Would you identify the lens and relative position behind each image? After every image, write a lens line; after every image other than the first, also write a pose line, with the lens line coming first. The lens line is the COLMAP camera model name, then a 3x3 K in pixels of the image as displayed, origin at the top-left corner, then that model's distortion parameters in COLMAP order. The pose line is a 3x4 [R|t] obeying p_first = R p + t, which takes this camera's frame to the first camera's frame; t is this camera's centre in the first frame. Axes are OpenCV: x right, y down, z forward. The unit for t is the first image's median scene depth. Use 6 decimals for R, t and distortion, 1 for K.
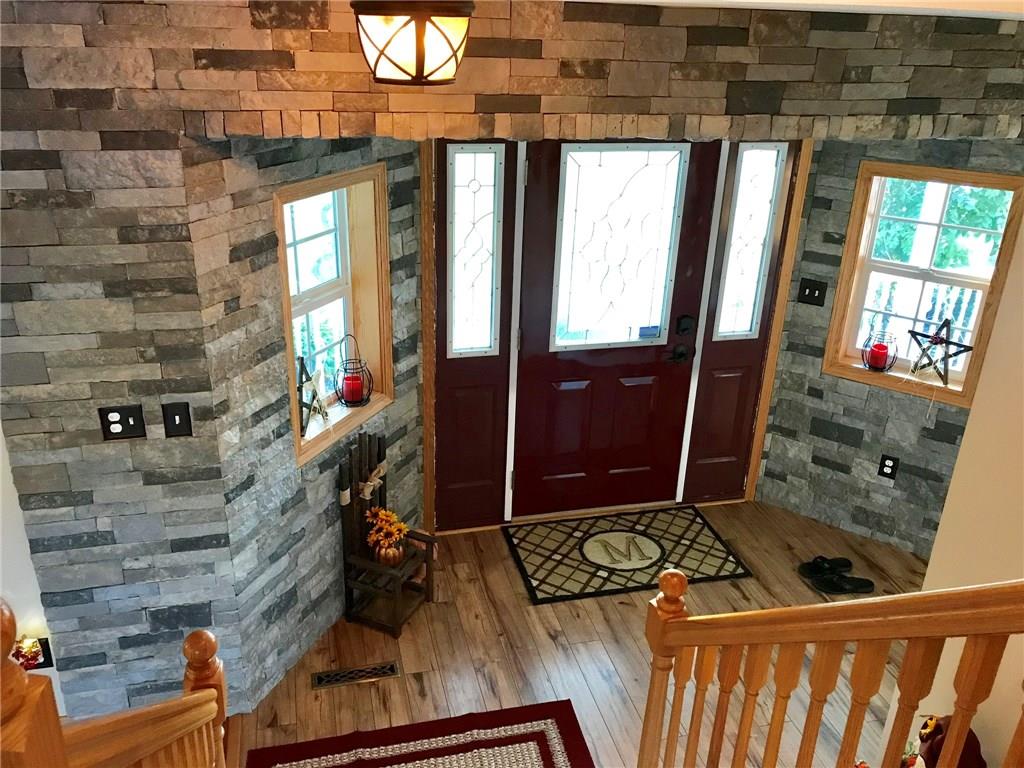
lens RADIAL K [[845.4, 0, 507.6], [0, 845.4, 369.7], [0, 0, 1]] dist [0.031374, 0.000964]
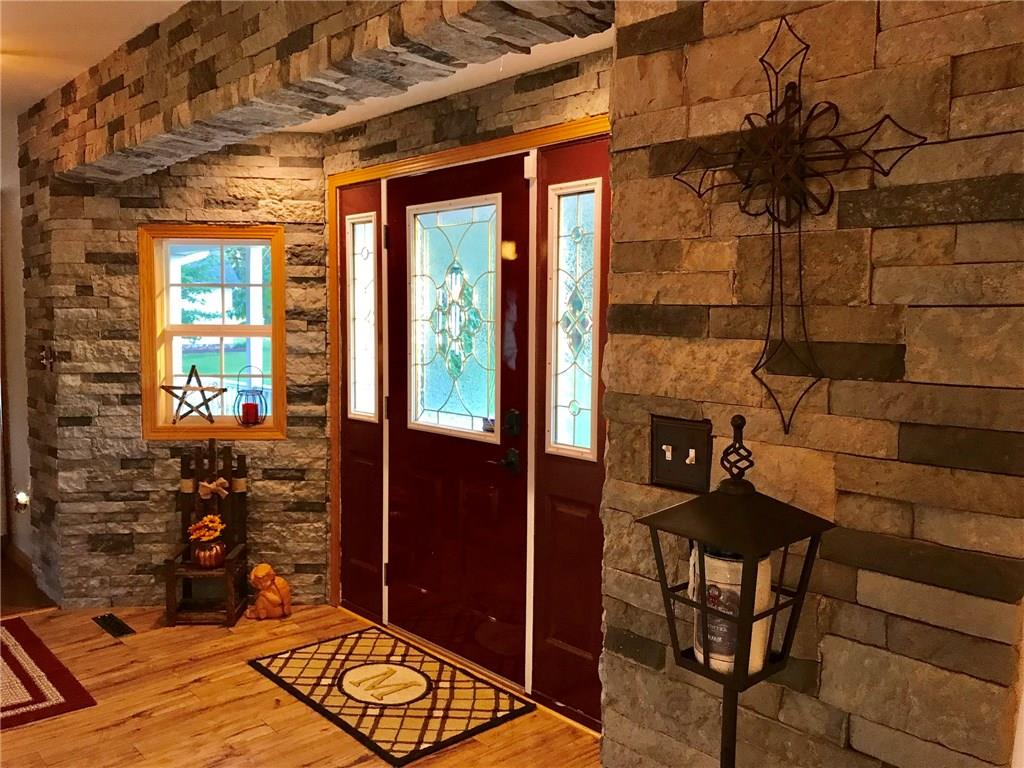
lens RADIAL K [[845.4, 0, 507.6], [0, 845.4, 369.7], [0, 0, 1]] dist [0.031374, 0.000964]
pose [[0.461655, 0.015918, -0.886917, 0.944500], [-0.336743, 0.928140, -0.158622, 0.029878], [0.820658, 0.371892, 0.433841, 0.681900]]
